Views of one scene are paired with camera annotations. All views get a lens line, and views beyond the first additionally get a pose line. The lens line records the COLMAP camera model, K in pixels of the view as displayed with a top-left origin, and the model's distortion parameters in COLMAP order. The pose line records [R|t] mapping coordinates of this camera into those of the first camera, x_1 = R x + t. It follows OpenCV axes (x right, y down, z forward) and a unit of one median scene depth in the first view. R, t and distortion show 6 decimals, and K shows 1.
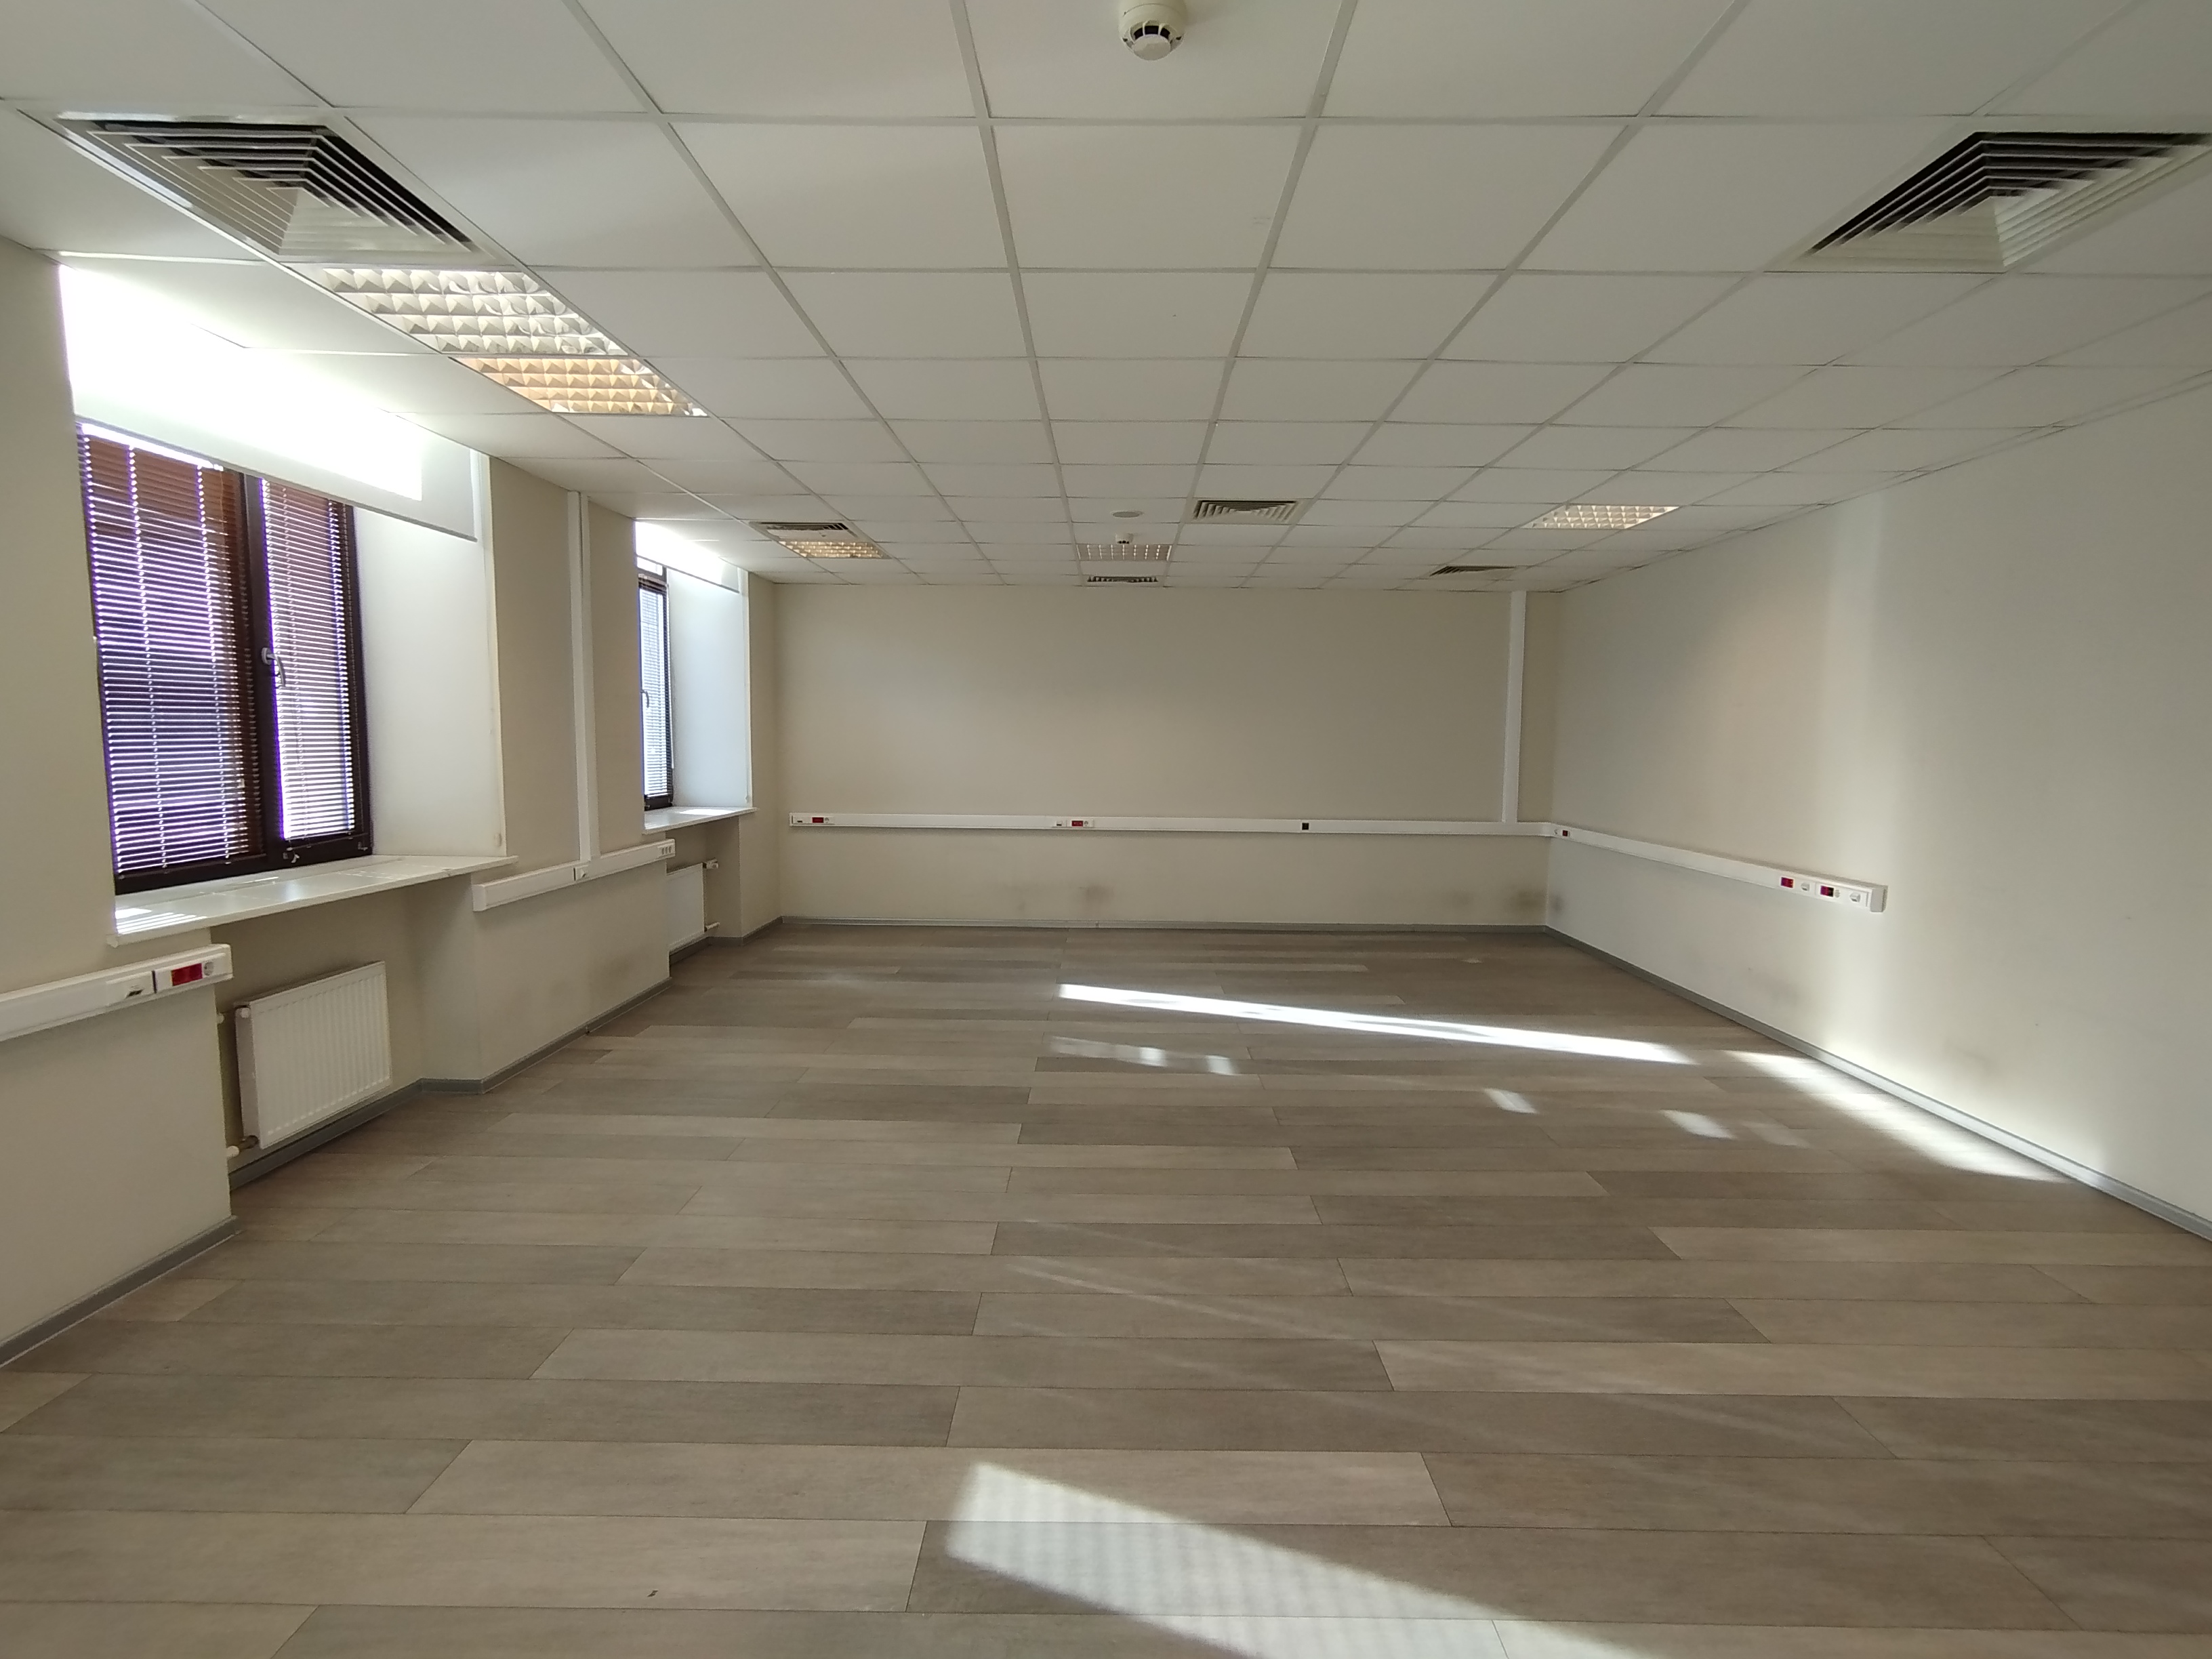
lens RADIAL K [[1009.8, 0, 1109.9], [0, 1009.8, 832.8], [0, 0, 1]] dist [-0.035053, 0.020052]
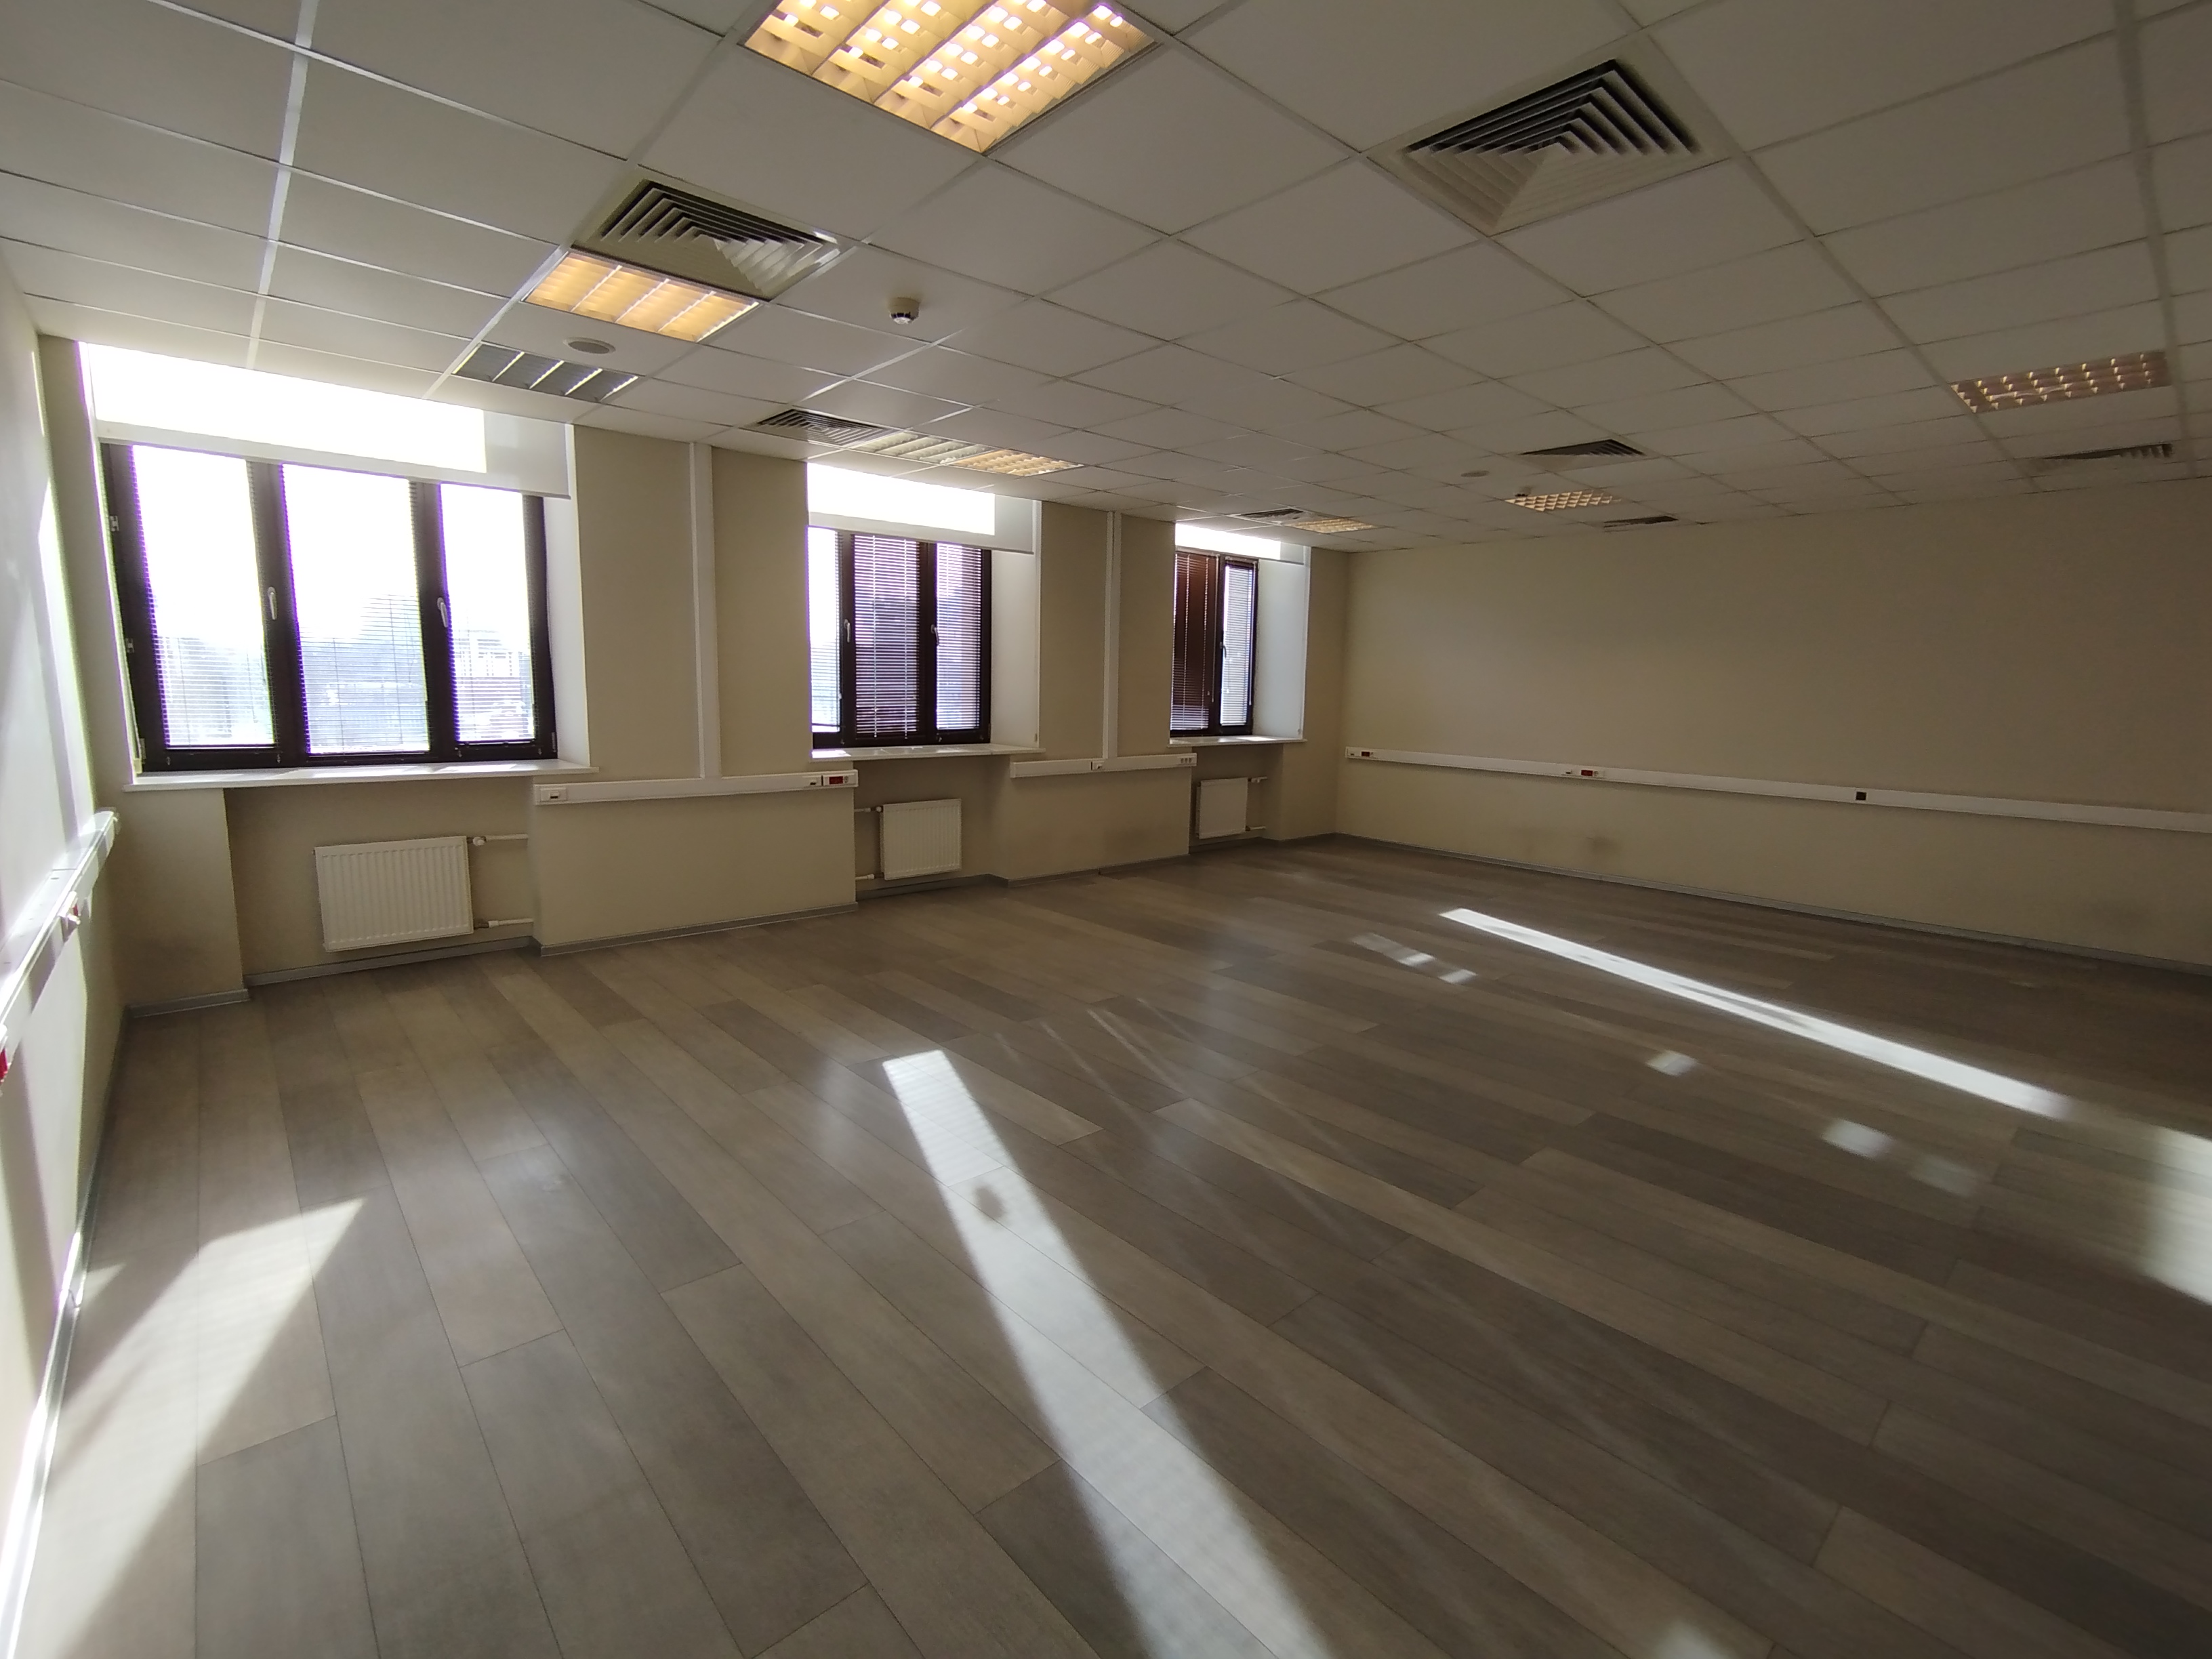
lens RADIAL K [[1009.8, 0, 1113.6], [0, 1009.8, 838.7], [0, 0, 1]] dist [-0.035053, 0.020052]
pose [[0.675052, 0.118957, -0.728117, 0.656963], [-0.084583, 0.992887, 0.083795, 0.020709], [0.732905, 0.005020, 0.680312, -0.026212]]
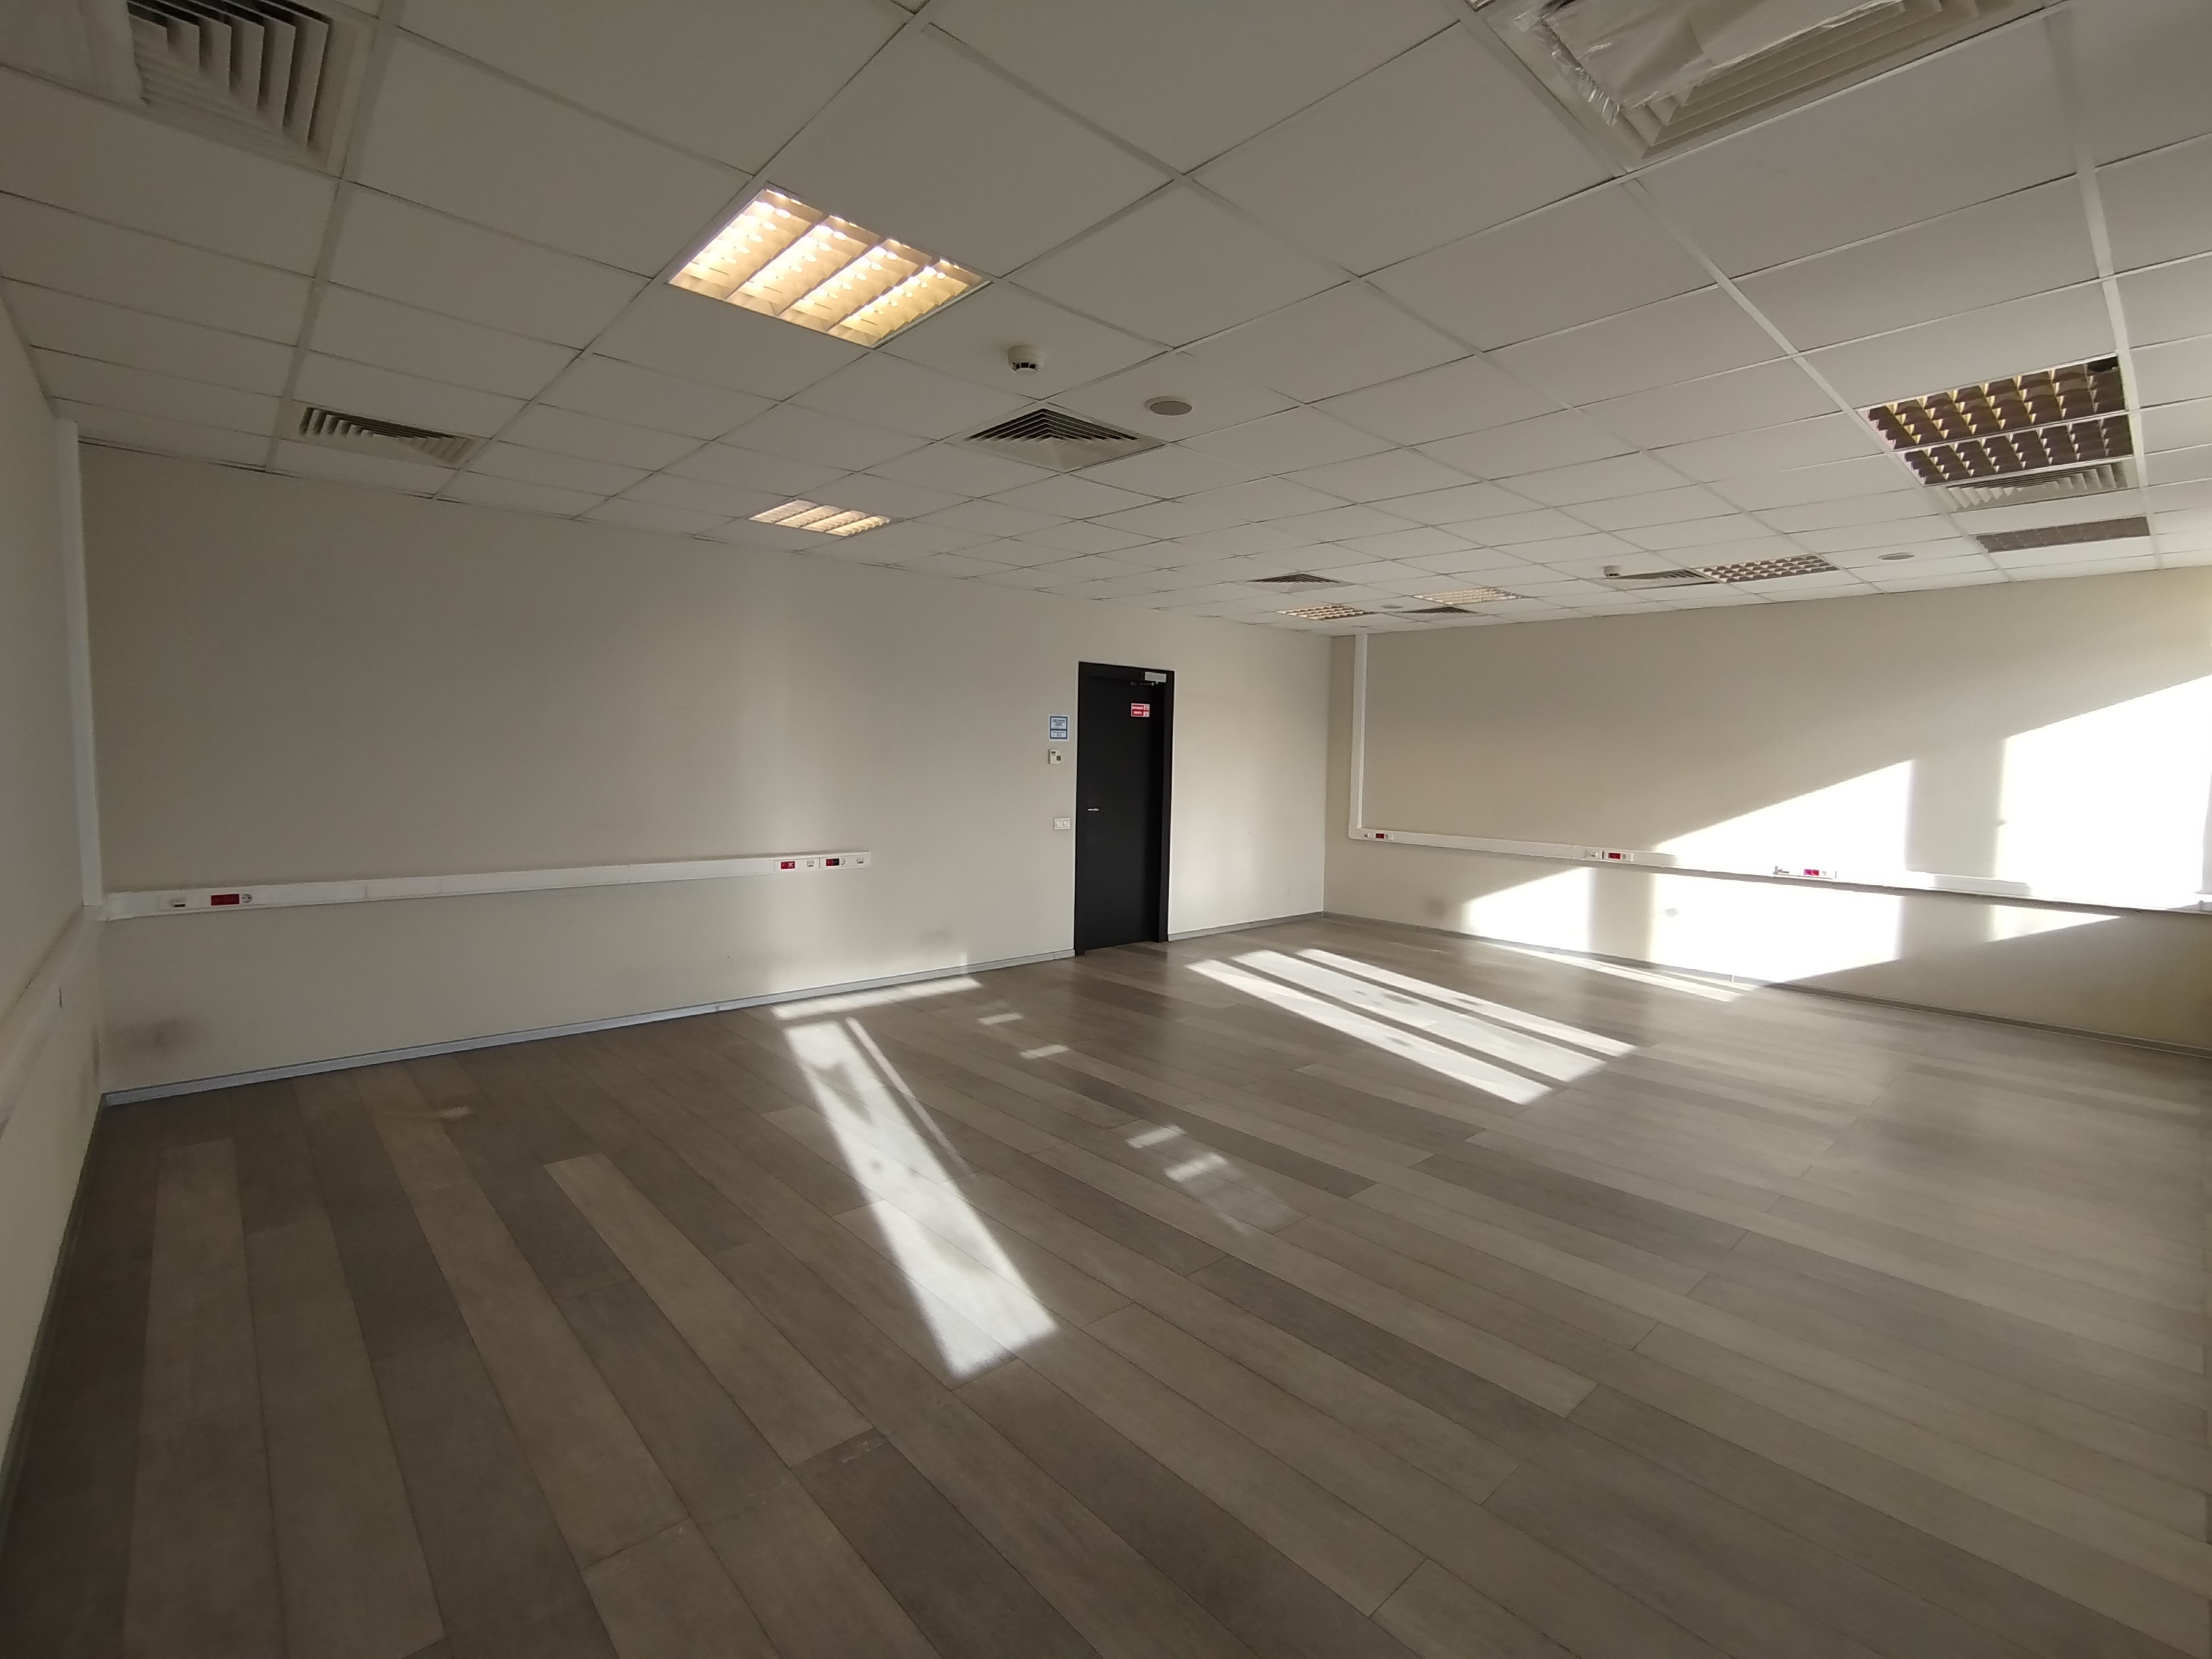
lens RADIAL K [[1009.8, 0, 1109.1], [0, 1009.8, 839.4], [0, 0, 1]] dist [-0.035053, 0.020052]
pose [[-0.677574, -0.087884, 0.730185, -0.489215], [0.042639, 0.986470, 0.158297, -0.167454], [-0.734217, 0.138393, -0.664659, 1.652717]]
